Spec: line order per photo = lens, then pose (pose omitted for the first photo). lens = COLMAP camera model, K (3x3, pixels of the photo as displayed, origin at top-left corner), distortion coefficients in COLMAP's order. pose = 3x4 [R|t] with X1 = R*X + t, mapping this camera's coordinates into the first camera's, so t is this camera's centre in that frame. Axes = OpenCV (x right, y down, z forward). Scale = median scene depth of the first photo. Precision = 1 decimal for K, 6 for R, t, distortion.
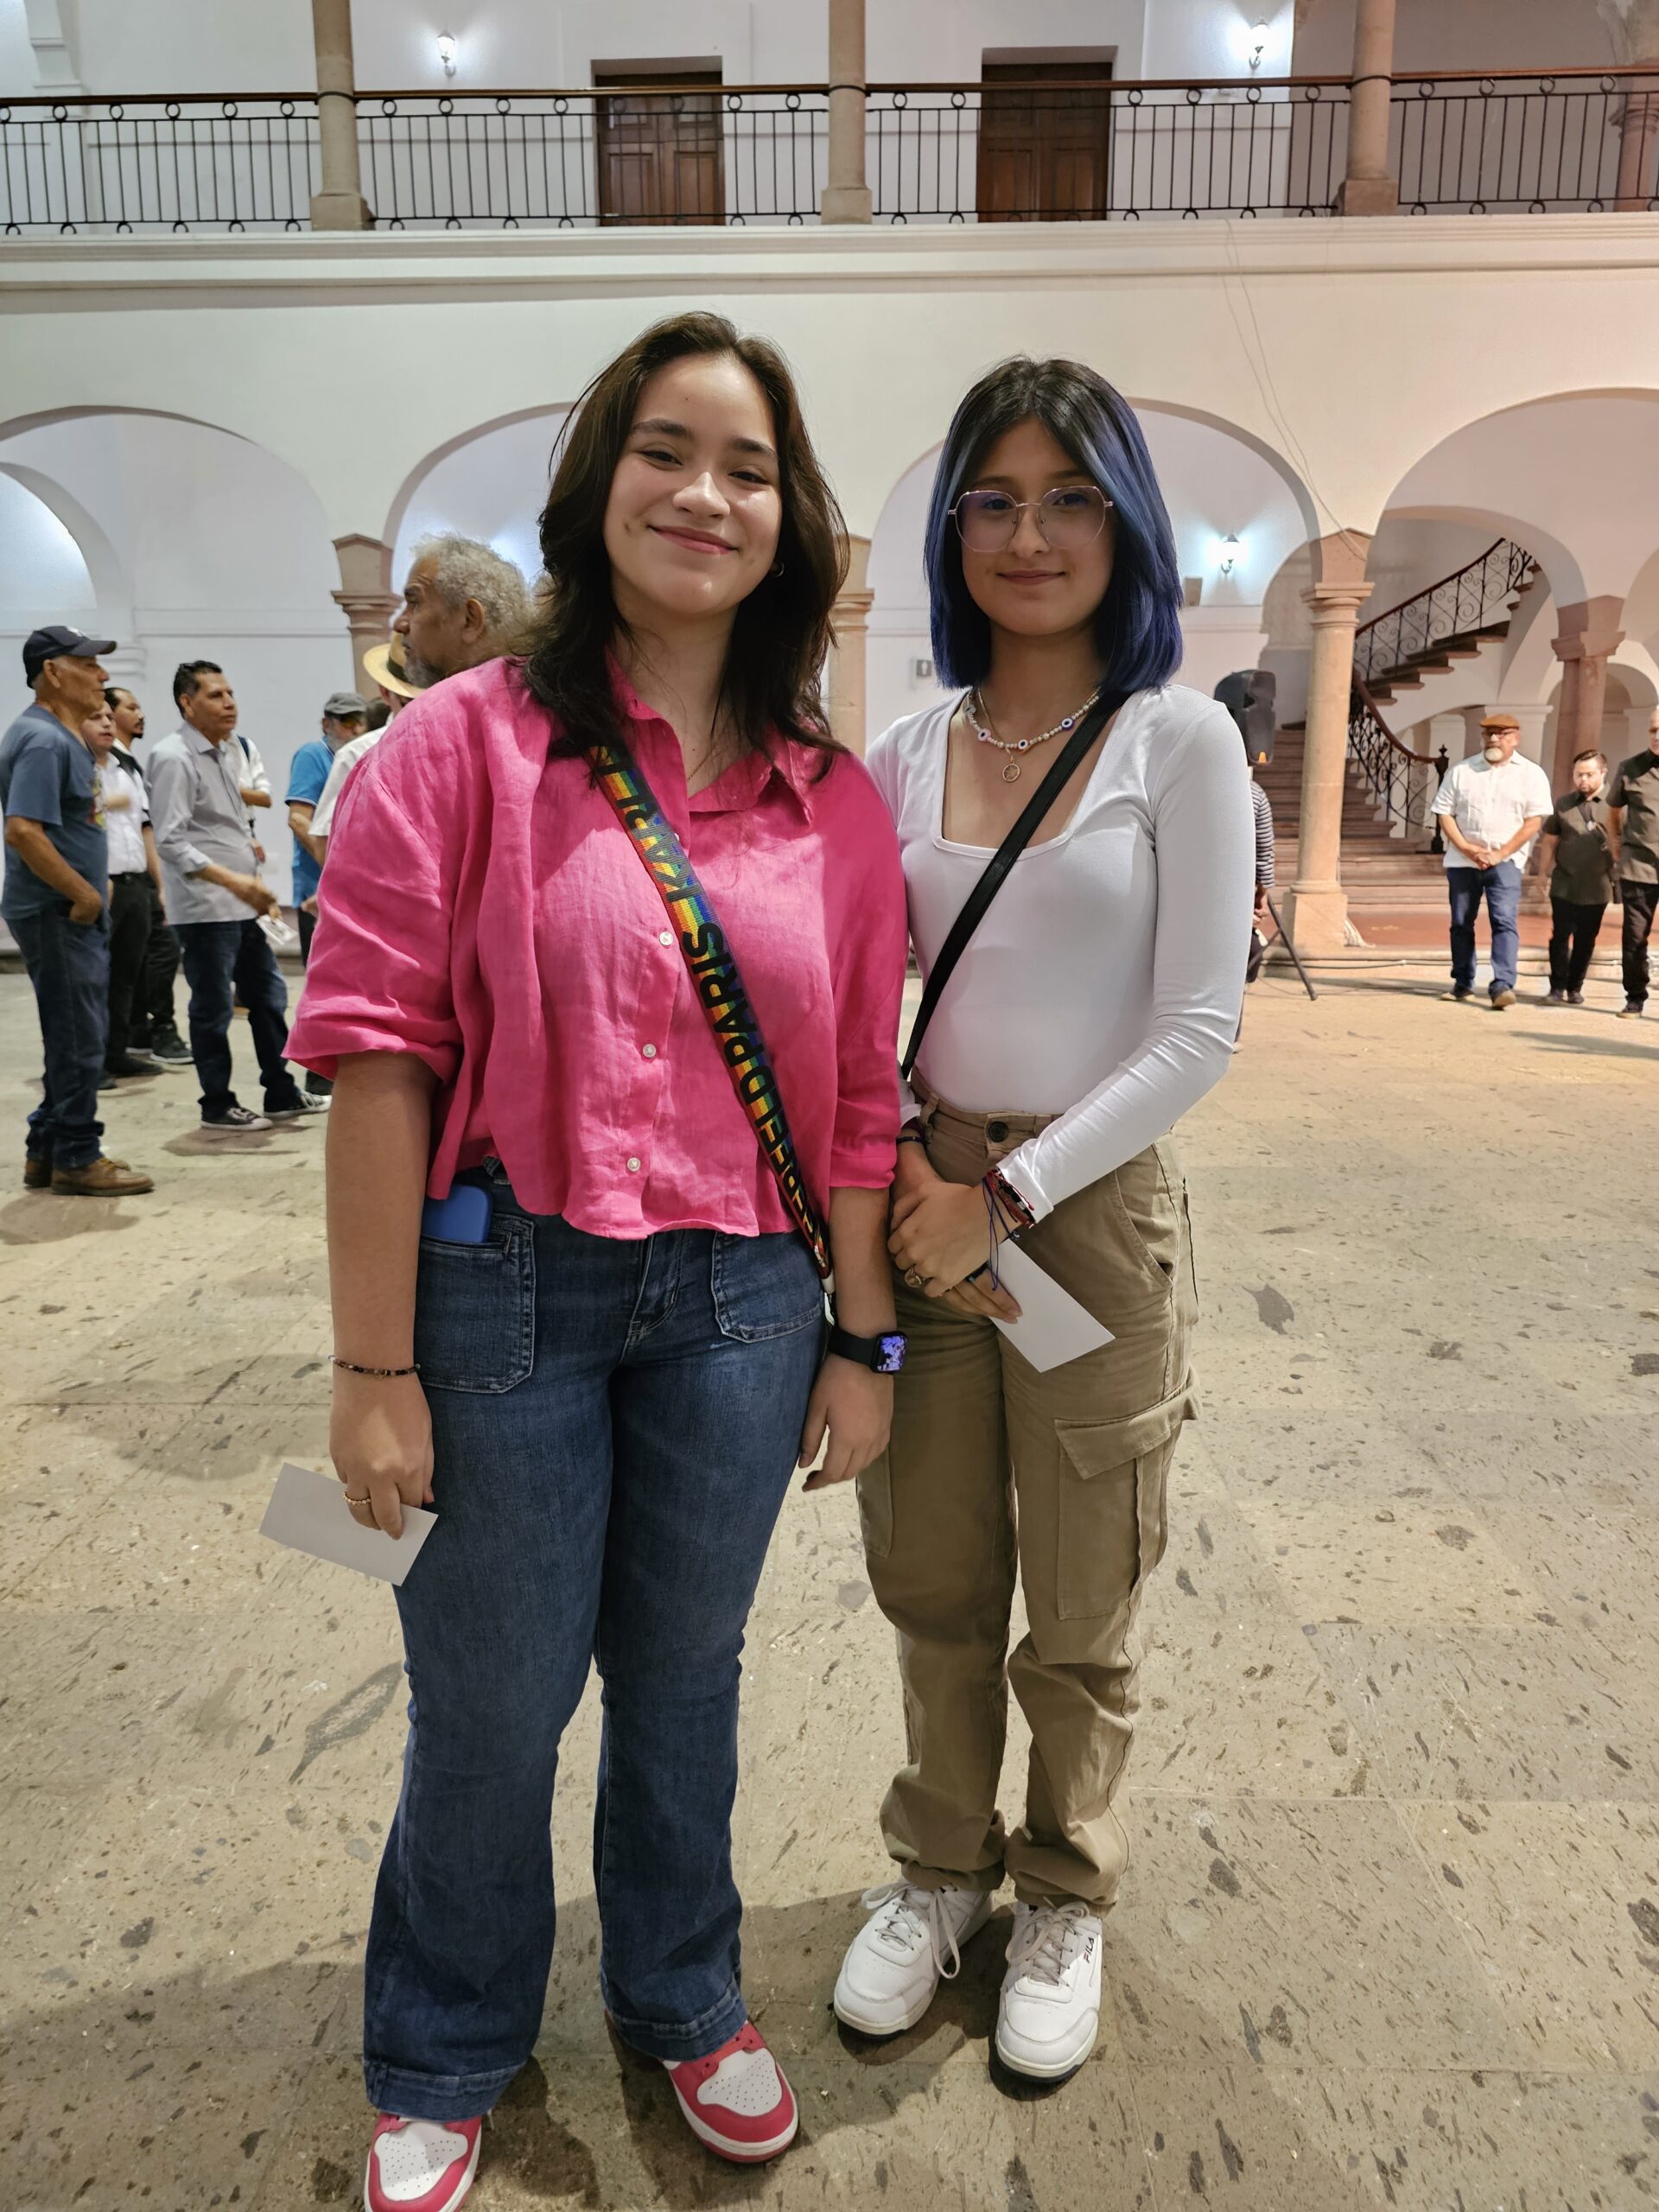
lens RADIAL K [[1520.6, 0, 826.1], [0, 1520.6, 1103.4], [0, 0, 1]] dist [0.035870, -0.028794]
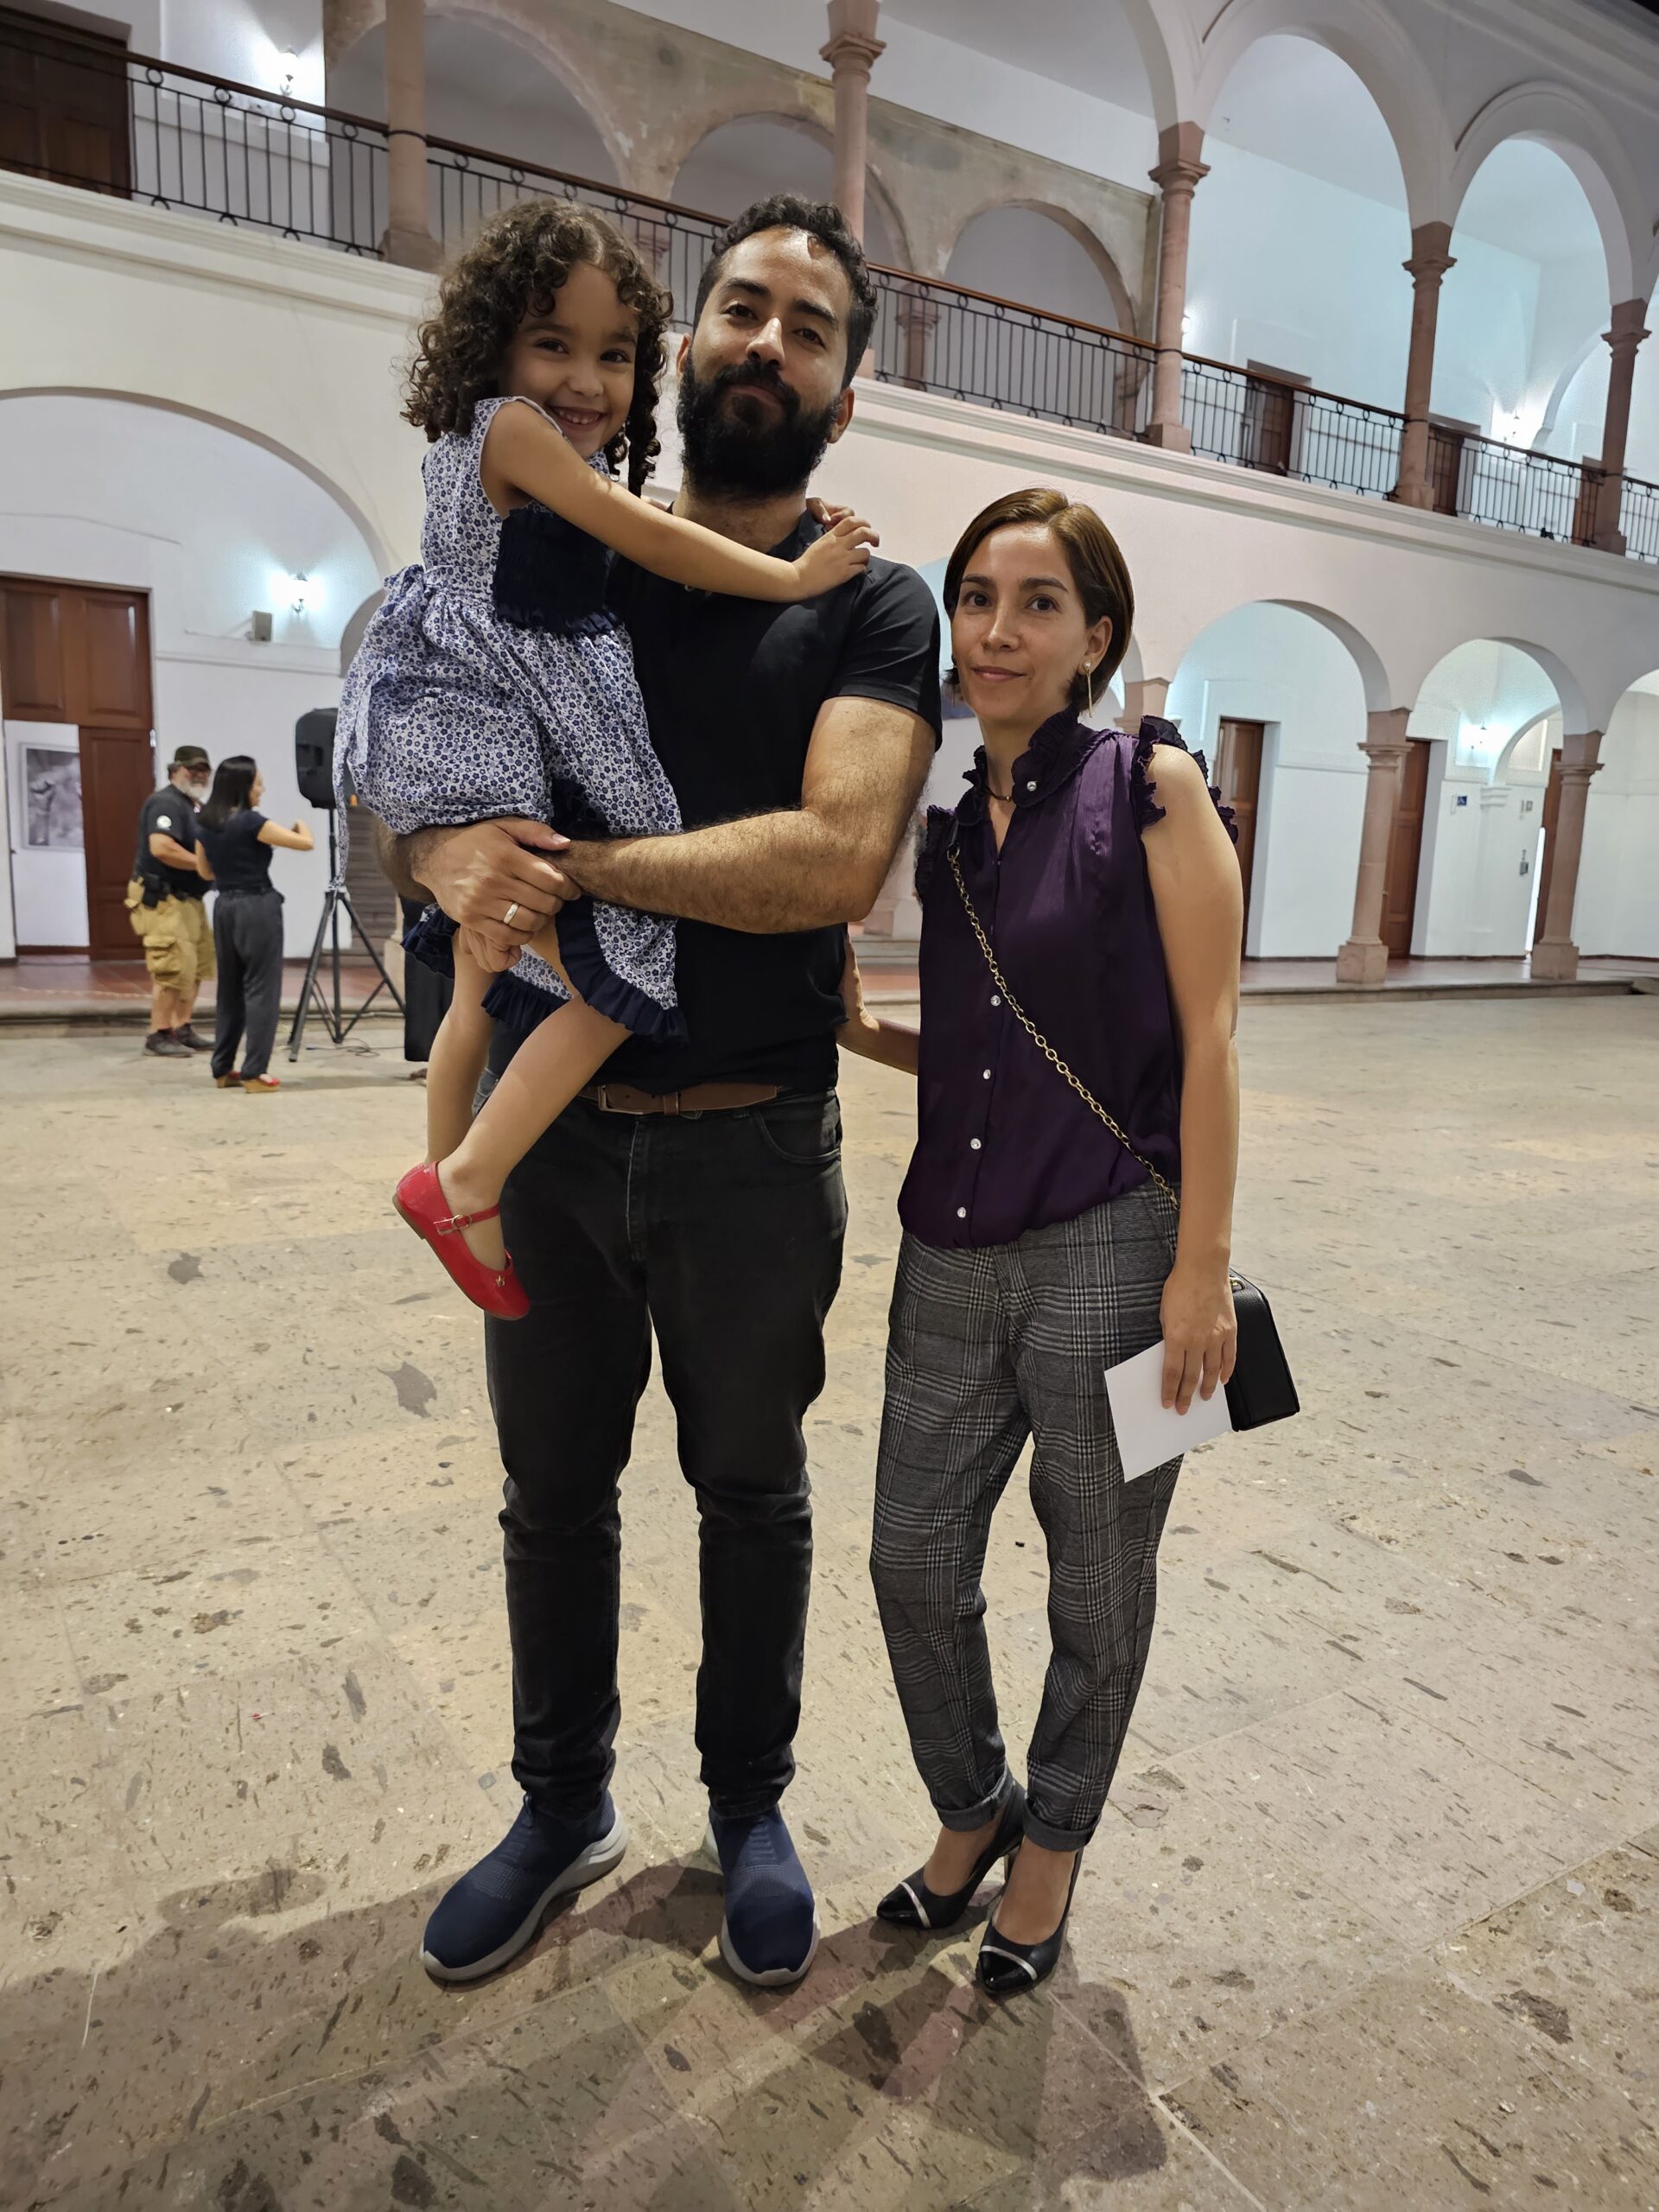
lens RADIAL K [[1520.6, 0, 832.1], [0, 1520.6, 1108.0], [0, 0, 1]] dist [0.035870, -0.028794]
pose [[0.839762, -0.058090, 0.539839, 0.029091], [0.074775, 0.997160, -0.009018, -0.003819], [-0.537782, 0.047939, 0.841720, 0.119570]]
